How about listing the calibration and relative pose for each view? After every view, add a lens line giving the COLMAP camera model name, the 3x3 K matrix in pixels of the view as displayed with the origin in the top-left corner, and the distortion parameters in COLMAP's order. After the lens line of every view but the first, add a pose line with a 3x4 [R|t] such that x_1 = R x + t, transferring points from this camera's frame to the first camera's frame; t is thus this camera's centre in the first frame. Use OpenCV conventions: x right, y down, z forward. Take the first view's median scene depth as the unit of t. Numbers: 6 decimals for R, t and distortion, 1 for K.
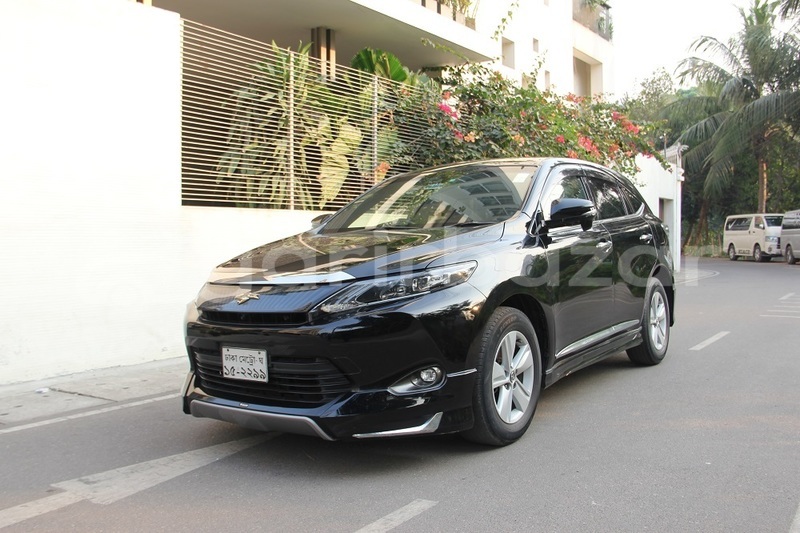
lens RADIAL K [[745.4, 0, 362.2], [0, 745.4, 281.4], [0, 0, 1]] dist [-0.084165, 0.000000]
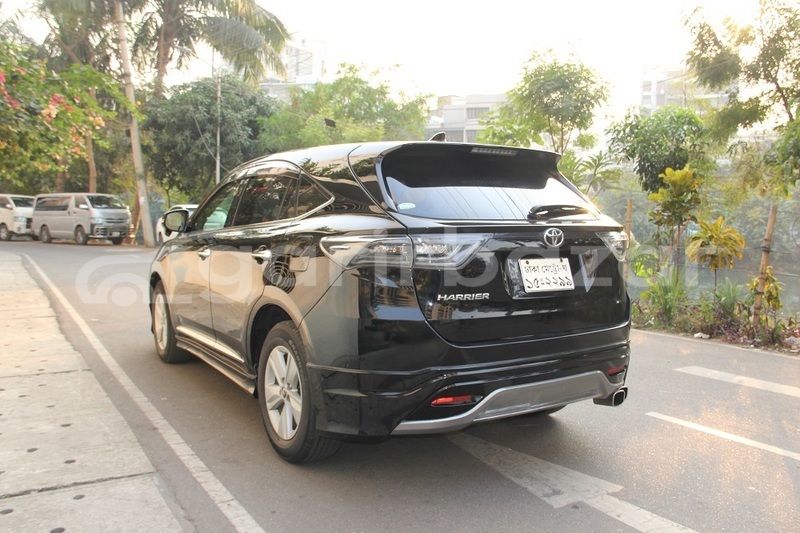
lens RADIAL K [[712.8, 0, 423.8], [0, 712.8, 265.4], [0, 0, 1]] dist [-0.106208, -0.005321]
pose [[0.335224, -0.038943, 0.941333, -0.477646], [0.023865, 0.999176, 0.032838, -0.026848], [-0.941836, 0.011457, 0.335877, 0.301876]]
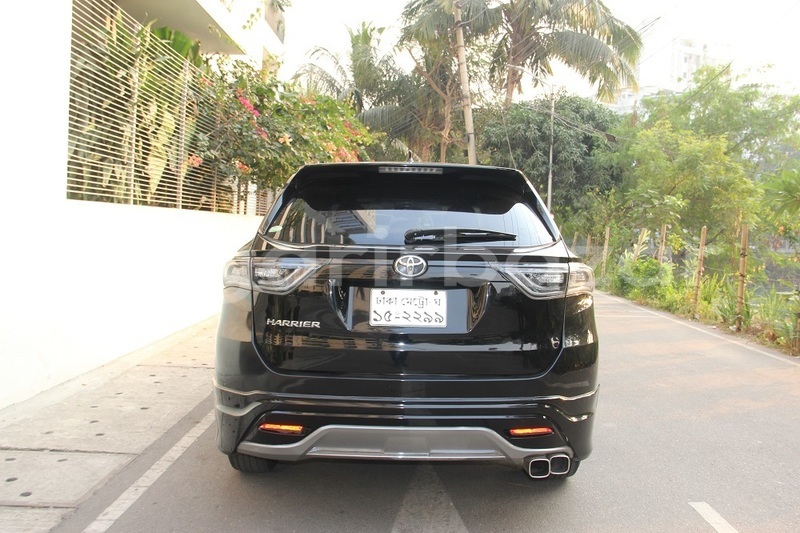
lens RADIAL K [[745.4, 0, 394.6], [0, 745.4, 265.1], [0, 0, 1]] dist [-0.084165, 0.000000]
pose [[0.799541, 0.014161, 0.600445, -0.331082], [-0.018097, 0.999836, 0.000518, -0.028060], [-0.600339, -0.011280, 0.799666, 0.108661]]
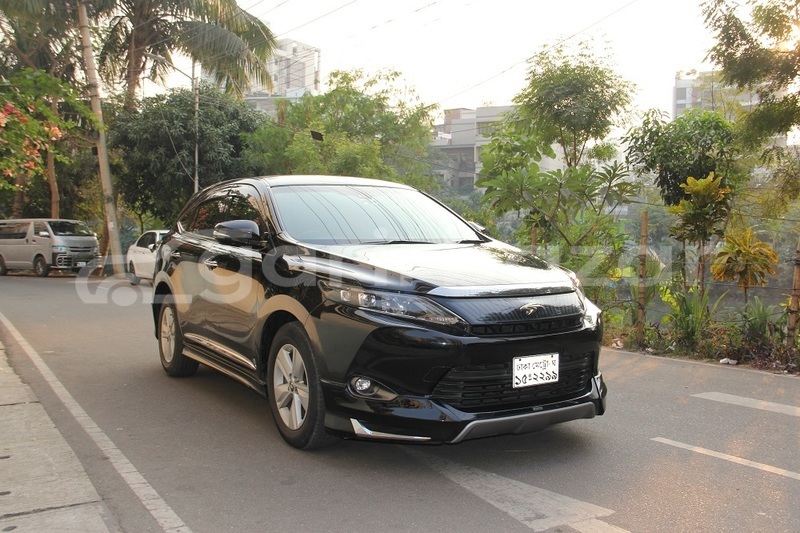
lens RADIAL K [[800.0, 0, 422.8], [0, 800.0, 263.8], [0, 0, 1]] dist [-0.042527, 0.000000]
pose [[0.347067, -0.000721, 0.937840, -0.486654], [0.036244, 0.999263, -0.012645, -0.012541], [-0.937140, 0.038380, 0.346838, 0.278891]]
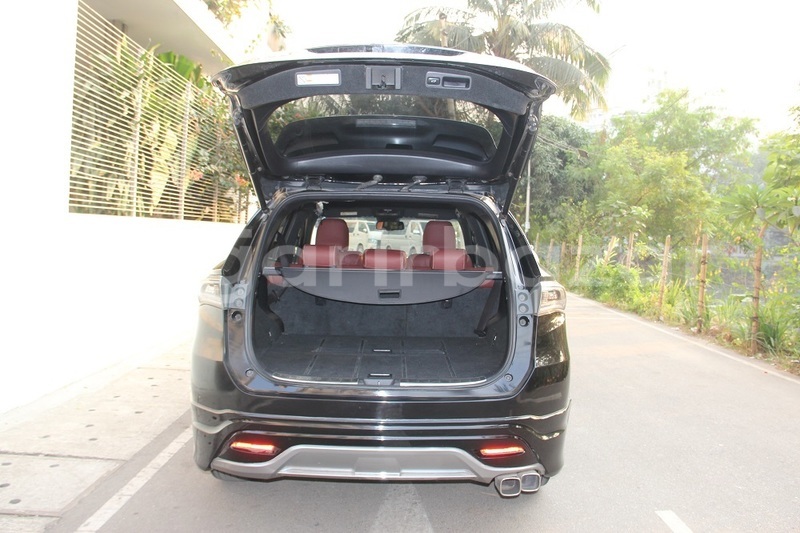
lens RADIAL K [[674.1, 0, 393.7], [0, 674.1, 264.6], [0, 0, 1]] dist [-0.144292, 0.025462]
pose [[0.795518, 0.016619, 0.605702, -0.302822], [-0.018757, 0.999820, -0.002797, -0.035900], [-0.605639, -0.009136, 0.795687, 0.129450]]
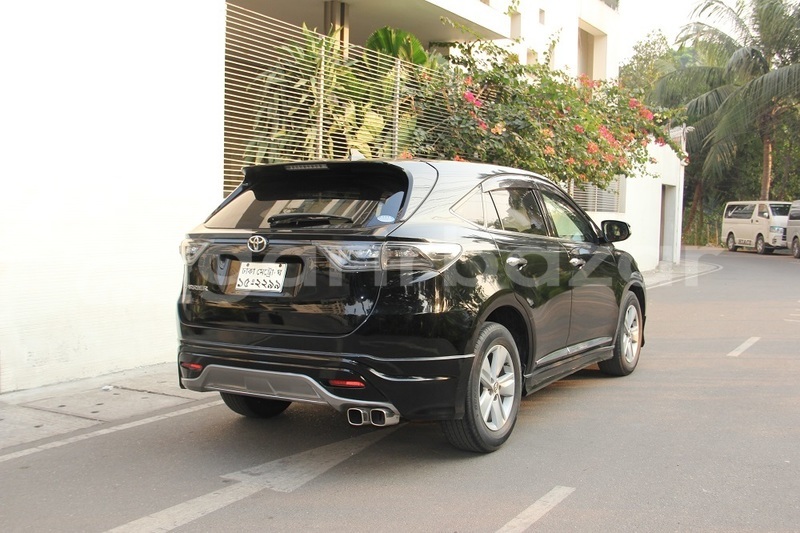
lens RADIAL K [[870.2, 0, 356.4], [0, 870.2, 278.7], [0, 0, 1]] dist [-0.031774, 0.000000]
pose [[0.996747, 0.023677, 0.077043, -0.118062], [-0.025514, 0.999411, 0.022944, -0.020891], [-0.076455, -0.024835, 0.996764, -0.116310]]
